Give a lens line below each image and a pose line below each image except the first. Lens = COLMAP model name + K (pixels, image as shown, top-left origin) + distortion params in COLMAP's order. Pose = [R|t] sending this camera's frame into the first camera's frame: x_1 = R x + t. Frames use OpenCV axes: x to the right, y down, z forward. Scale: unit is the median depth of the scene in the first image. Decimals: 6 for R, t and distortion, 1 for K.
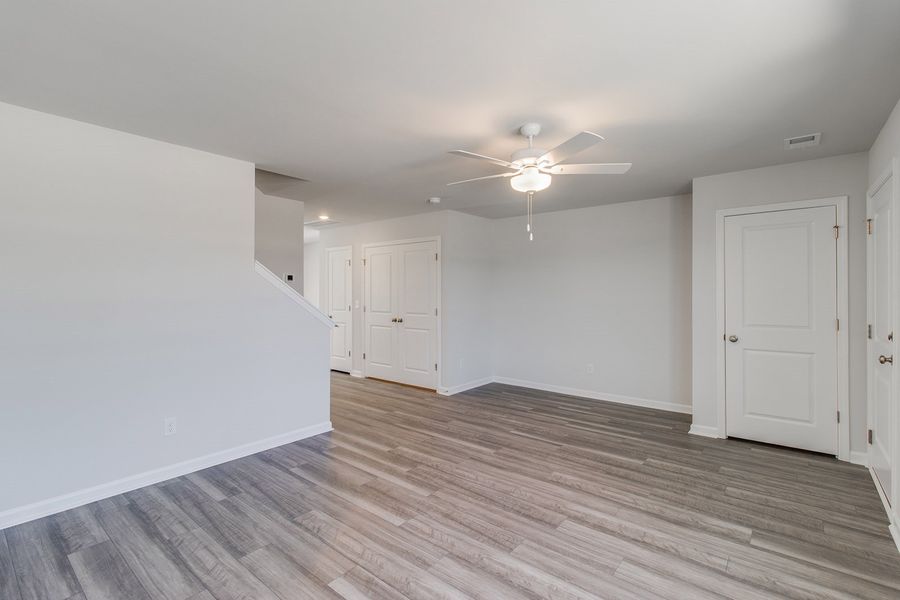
lens RADIAL K [[416.1, 0, 453.8], [0, 416.1, 287.6], [0, 0, 1]] dist [-0.002591, -0.000291]
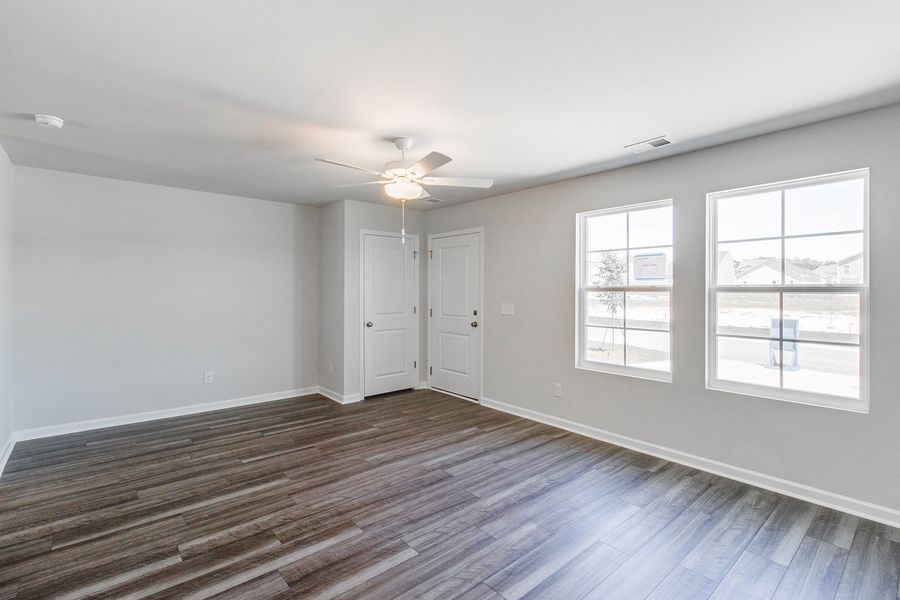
lens RADIAL K [[416.1, 0, 453.8], [0, 416.1, 287.6], [0, 0, 1]] dist [-0.002591, -0.000291]
pose [[0.167334, 0.008634, 0.985862, -0.806343], [-0.015088, 0.999867, -0.006196, 0.007679], [-0.985785, -0.013838, 0.167442, 0.631649]]
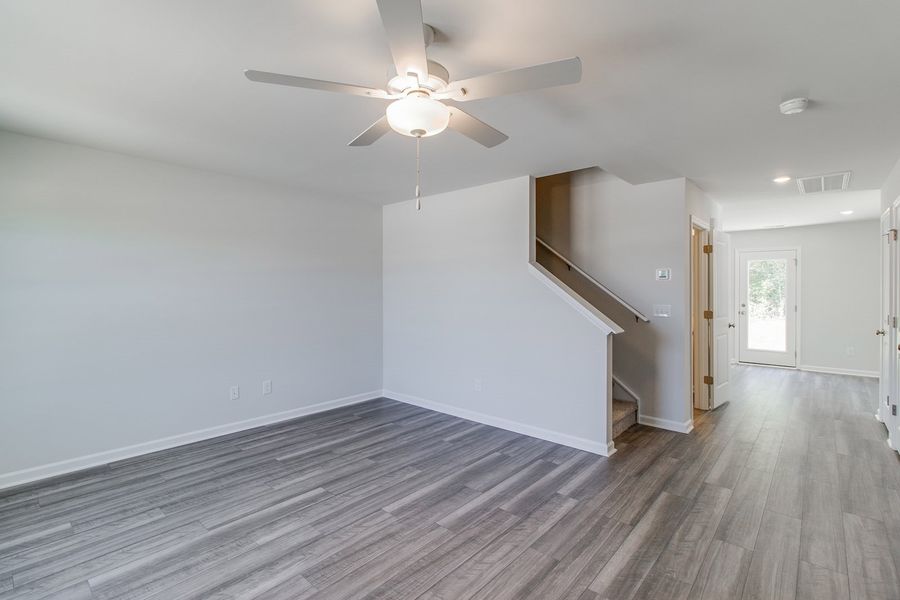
lens RADIAL K [[405.8, 0, 459.4], [0, 405.8, 292.1], [0, 0, 1]] dist [-0.000001, 0.000034]
pose [[-0.023818, 0.003661, -0.999710, 0.744789], [0.009418, 0.999950, 0.003437, 0.002273], [0.999672, -0.009333, -0.023852, 0.994288]]
